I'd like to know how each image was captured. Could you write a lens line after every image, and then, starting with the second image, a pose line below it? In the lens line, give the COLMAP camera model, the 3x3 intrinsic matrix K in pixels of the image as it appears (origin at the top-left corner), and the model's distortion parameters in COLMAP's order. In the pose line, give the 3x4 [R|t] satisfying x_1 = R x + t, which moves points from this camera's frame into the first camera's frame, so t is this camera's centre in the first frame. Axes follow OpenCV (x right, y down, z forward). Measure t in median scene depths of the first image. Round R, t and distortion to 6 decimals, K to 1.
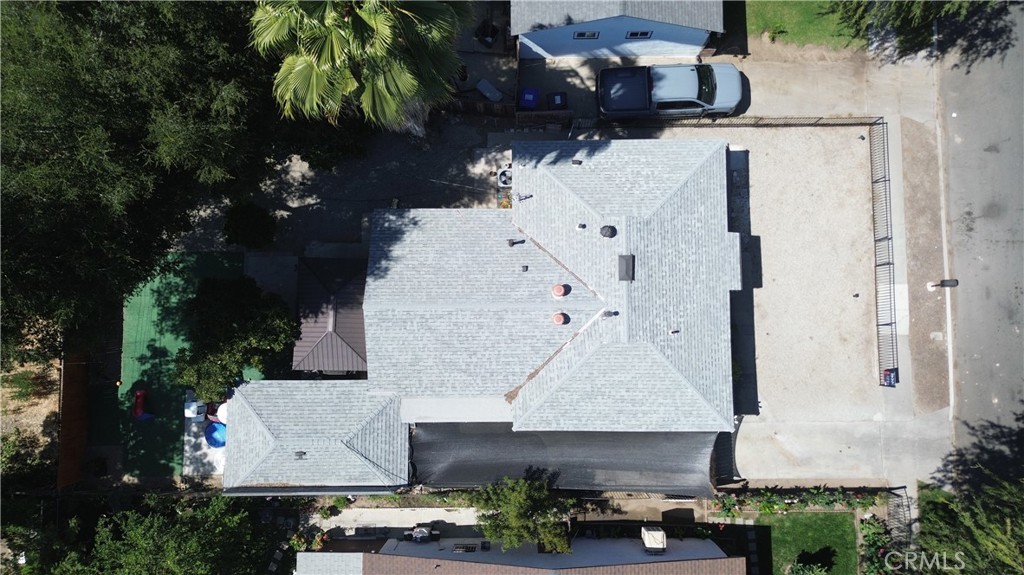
lens RADIAL K [[727.9, 0, 513.2], [0, 727.9, 276.7], [0, 0, 1]] dist [0.056996, -0.054701]
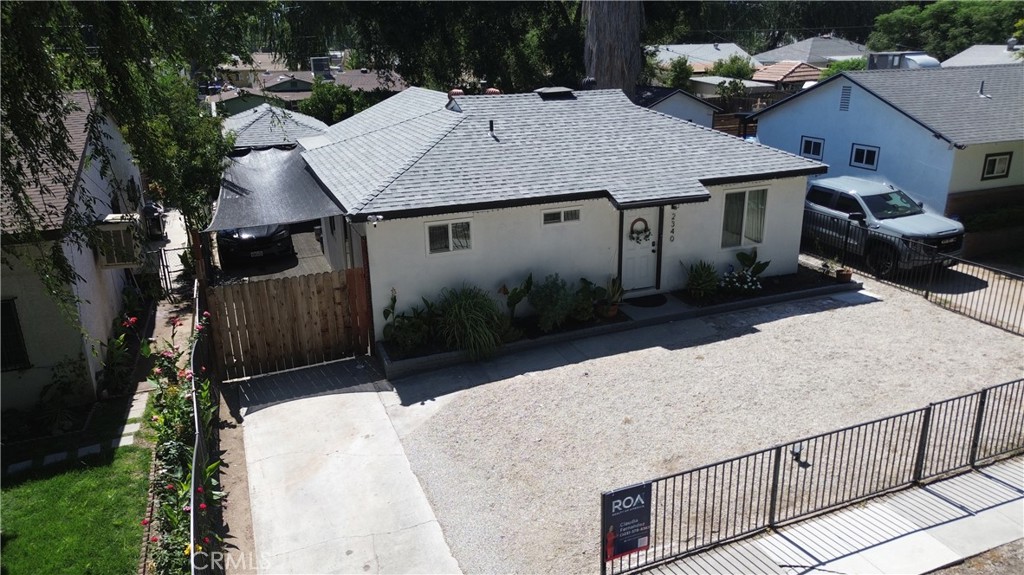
lens RADIAL K [[727.9, 0, 517.4], [0, 727.9, 287.0], [0, 0, 1]] dist [0.056996, -0.054701]
pose [[0.368353, 0.302350, -0.879148, 0.769517], [-0.924158, 0.222048, -0.310847, 0.264582], [0.101229, 0.926973, 0.361211, 0.861357]]
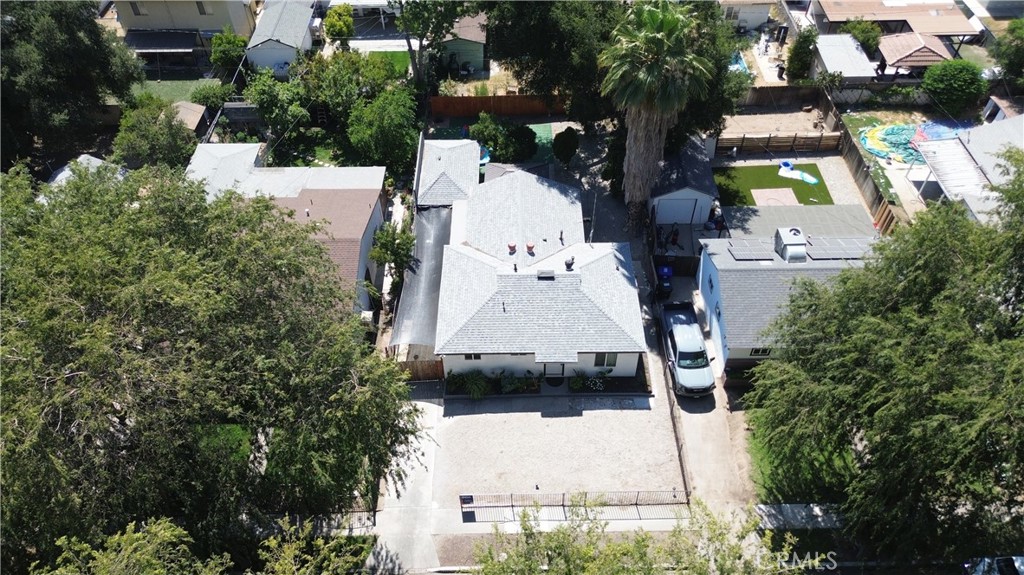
lens RADIAL K [[727.9, 0, 516.9], [0, 727.9, 287.5], [0, 0, 1]] dist [0.056996, -0.054701]
pose [[0.005489, 0.739124, -0.673547, 1.126133], [-0.994591, 0.073903, 0.072992, -0.056839], [0.103727, 0.669503, 0.735532, -0.095950]]
